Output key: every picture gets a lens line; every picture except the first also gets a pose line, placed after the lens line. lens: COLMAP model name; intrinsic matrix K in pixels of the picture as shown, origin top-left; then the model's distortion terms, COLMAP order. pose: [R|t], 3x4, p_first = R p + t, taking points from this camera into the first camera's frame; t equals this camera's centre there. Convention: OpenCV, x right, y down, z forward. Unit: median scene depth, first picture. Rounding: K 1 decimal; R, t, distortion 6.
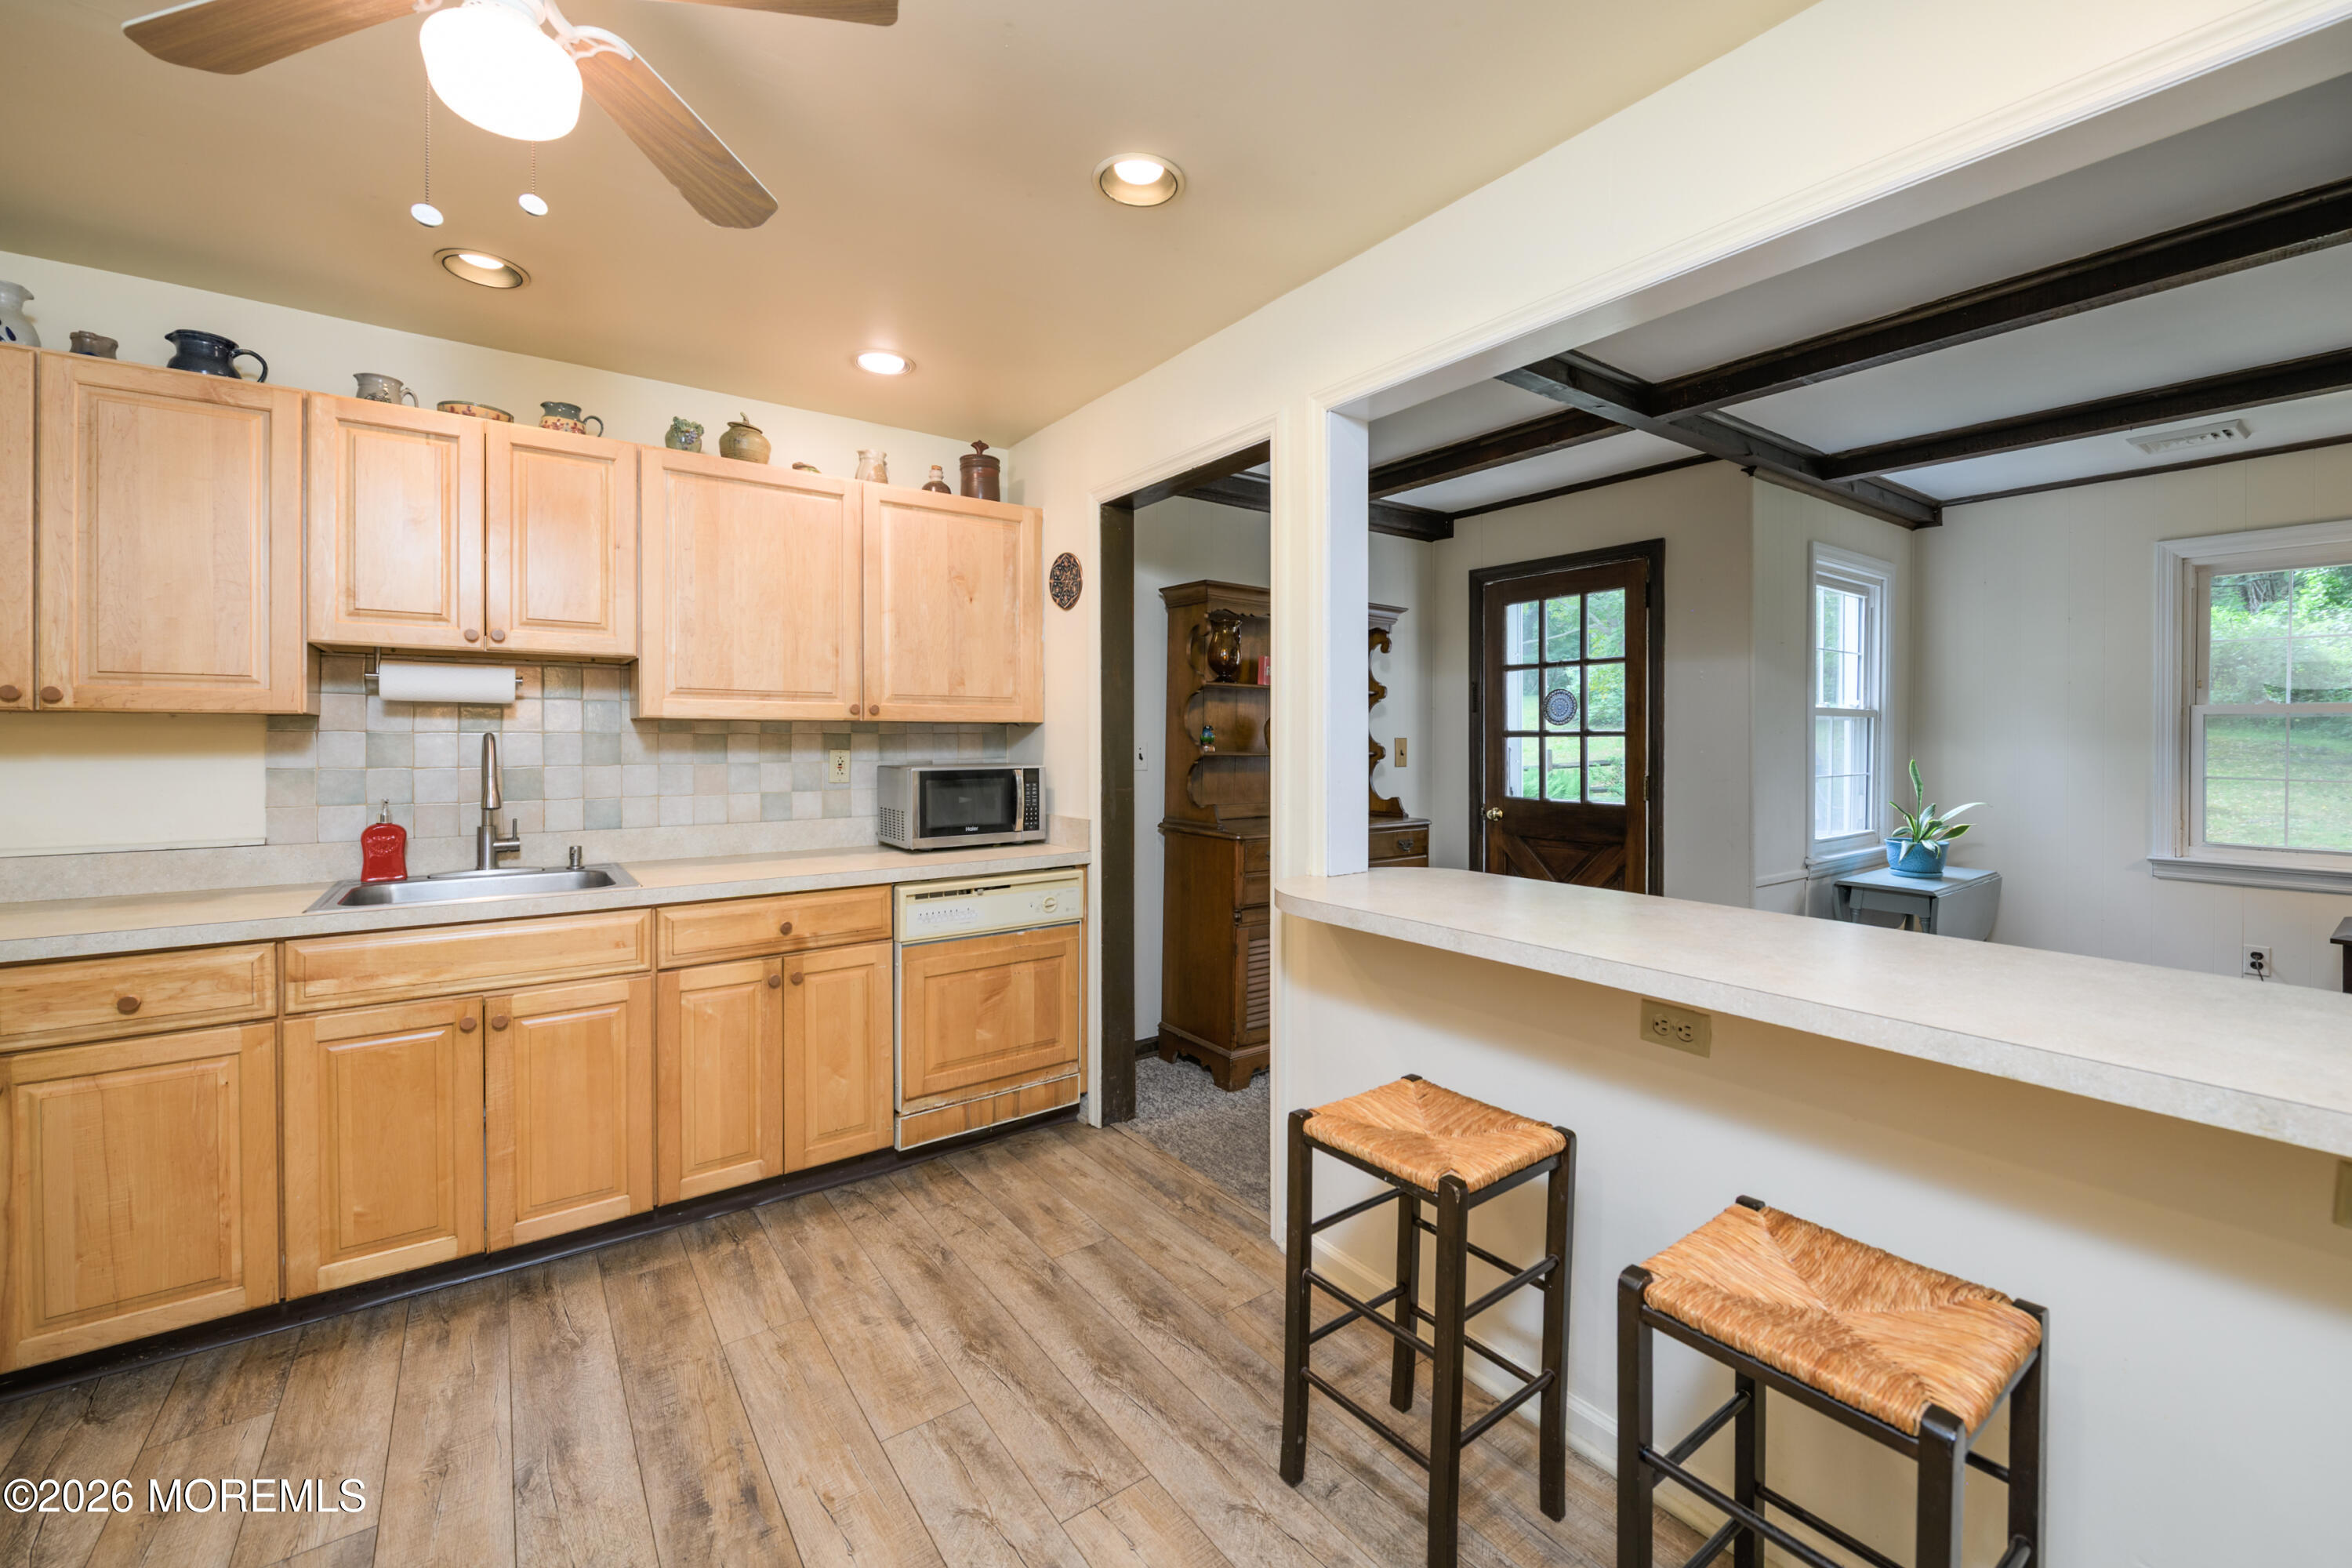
lens RADIAL K [[938.0, 0, 1173.5], [0, 938.0, 751.5], [0, 0, 1]] dist [-0.000921, -0.000187]
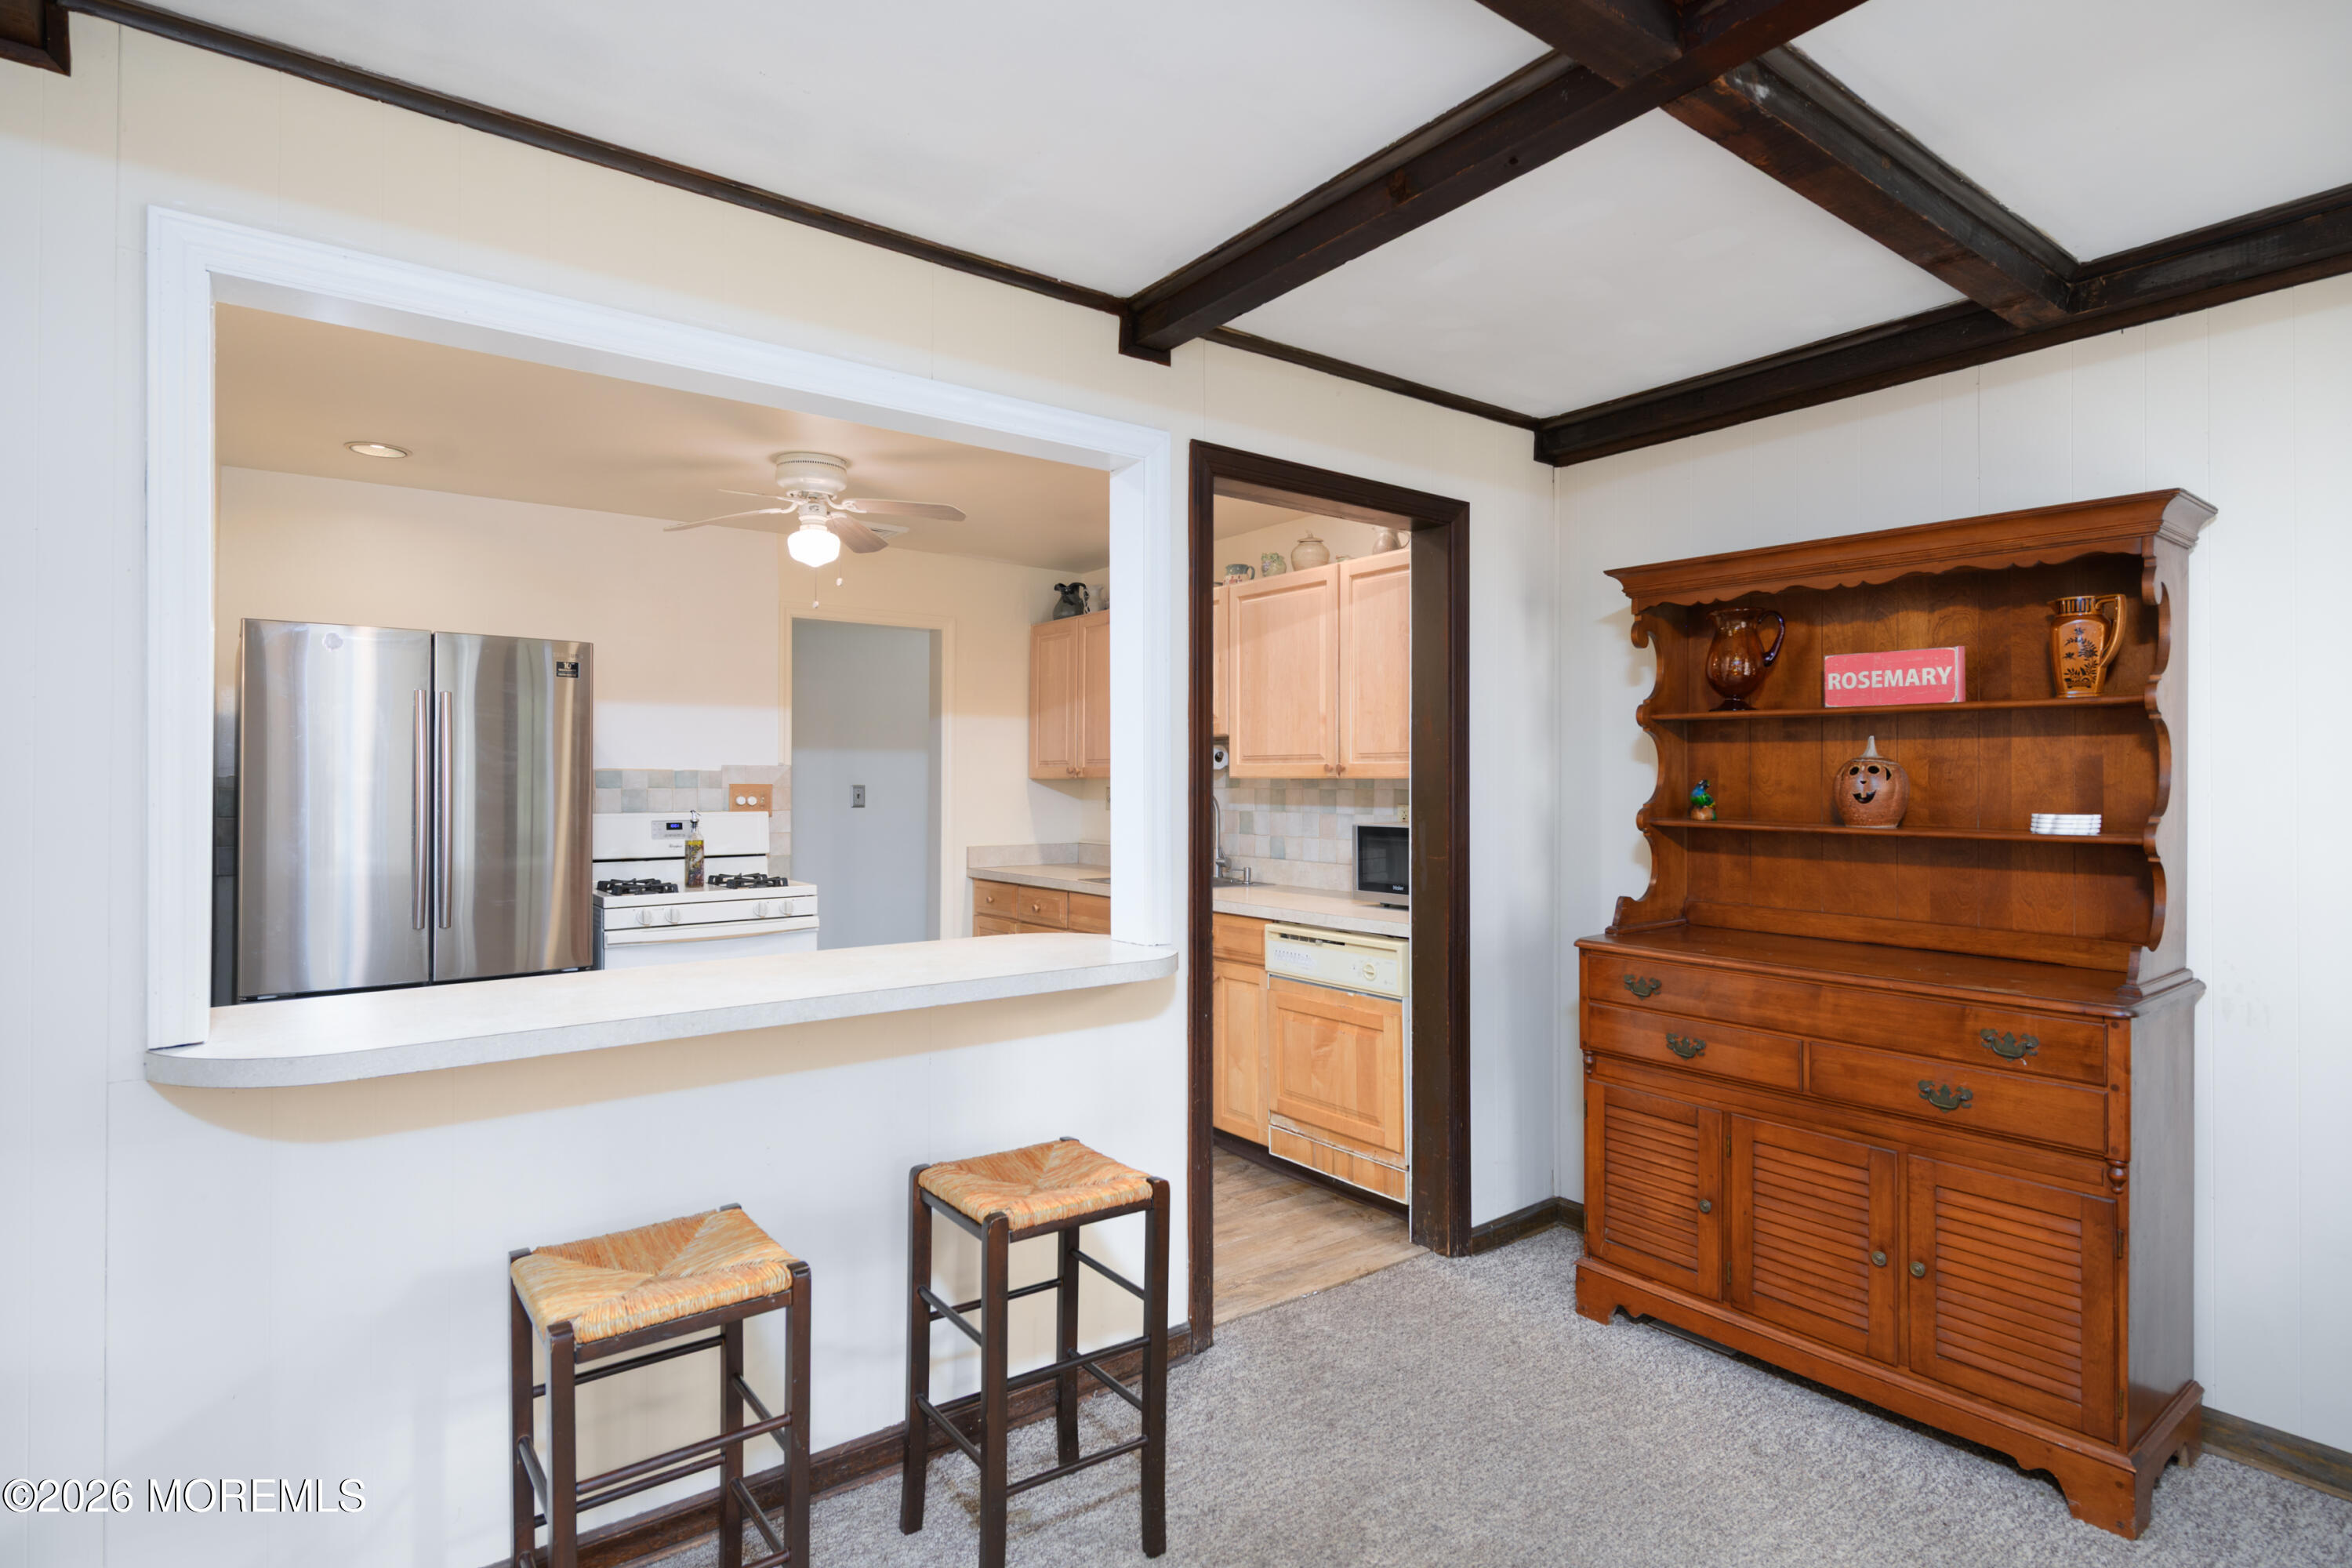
lens RADIAL K [[1190.4, 0, 1176.0], [0, 1190.4, 784.0], [0, 0, 1]] dist [0.000304, -0.000054]
pose [[0.008846, -0.001878, -0.999959, 1.118174], [-0.015690, 0.999875, -0.002017, -0.021213], [0.999838, 0.015707, 0.008815, 0.830006]]
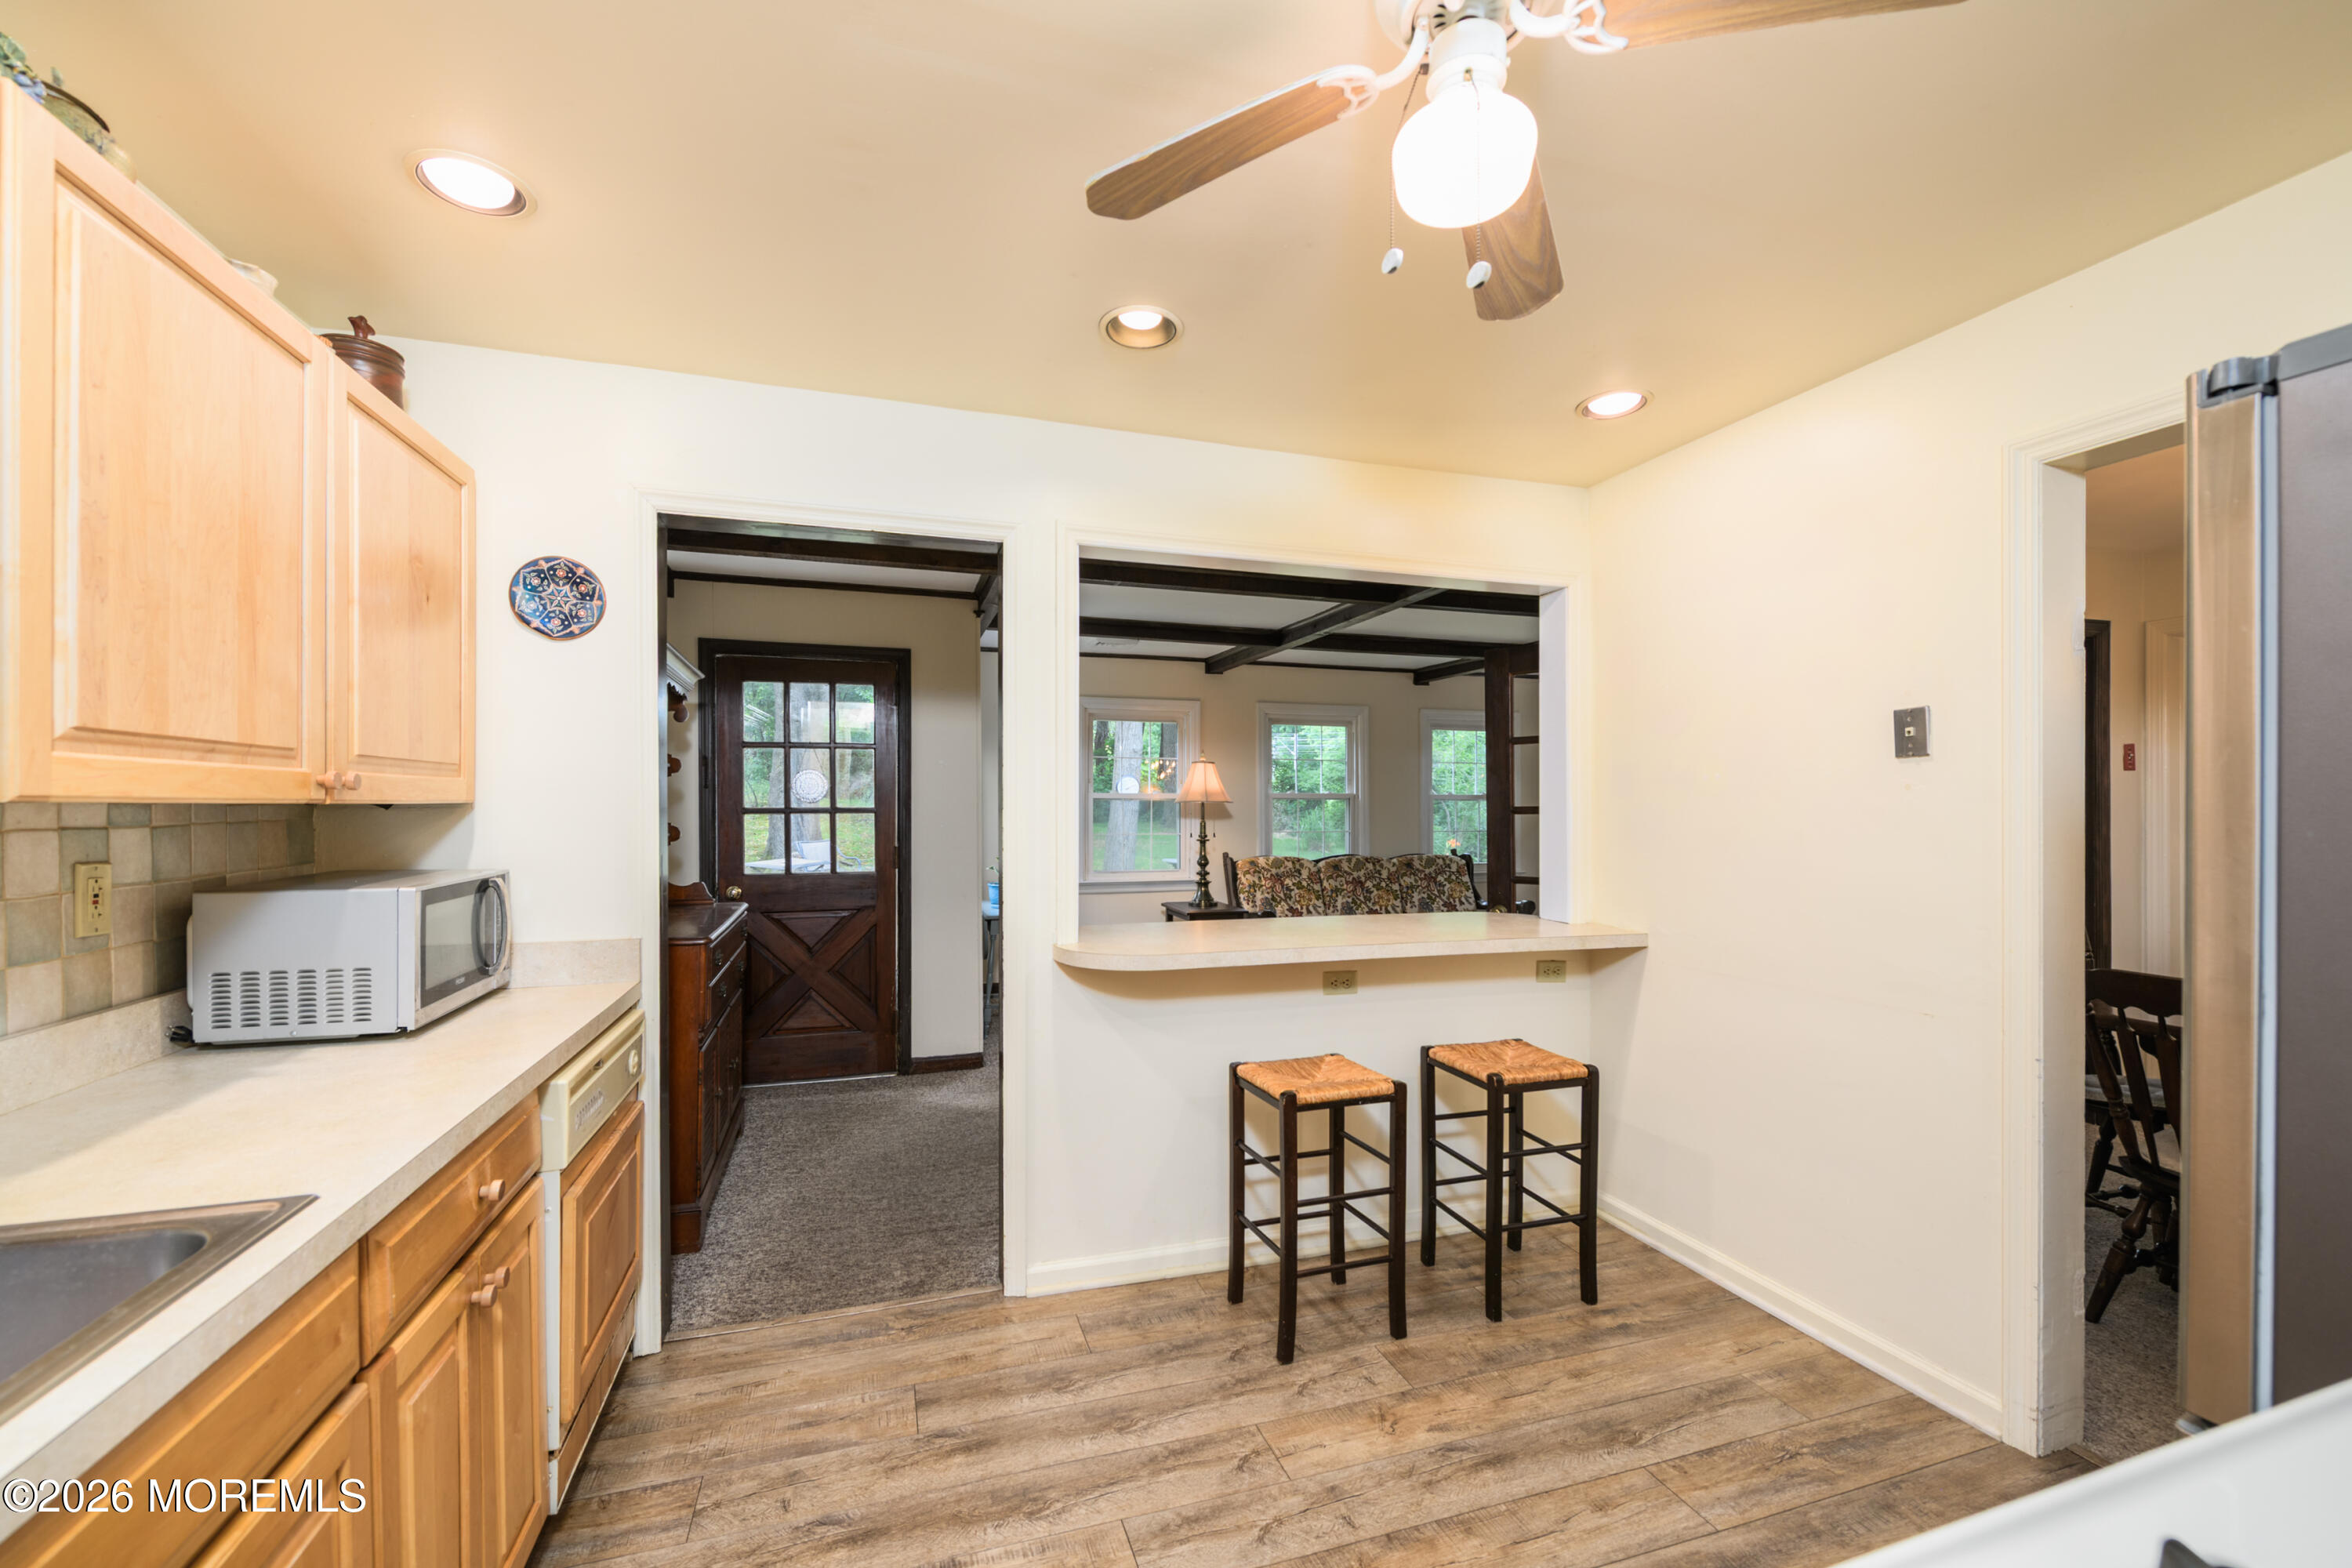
lens RADIAL K [[945.8, 0, 1175.4], [0, 945.8, 808.0], [0, 0, 1]] dist [-0.000935, -0.000174]
pose [[0.312645, -0.002564, 0.949867, -0.716901], [0.010828, 0.999941, -0.000865, -0.025291], [-0.949808, 0.010556, 0.312654, 0.404875]]
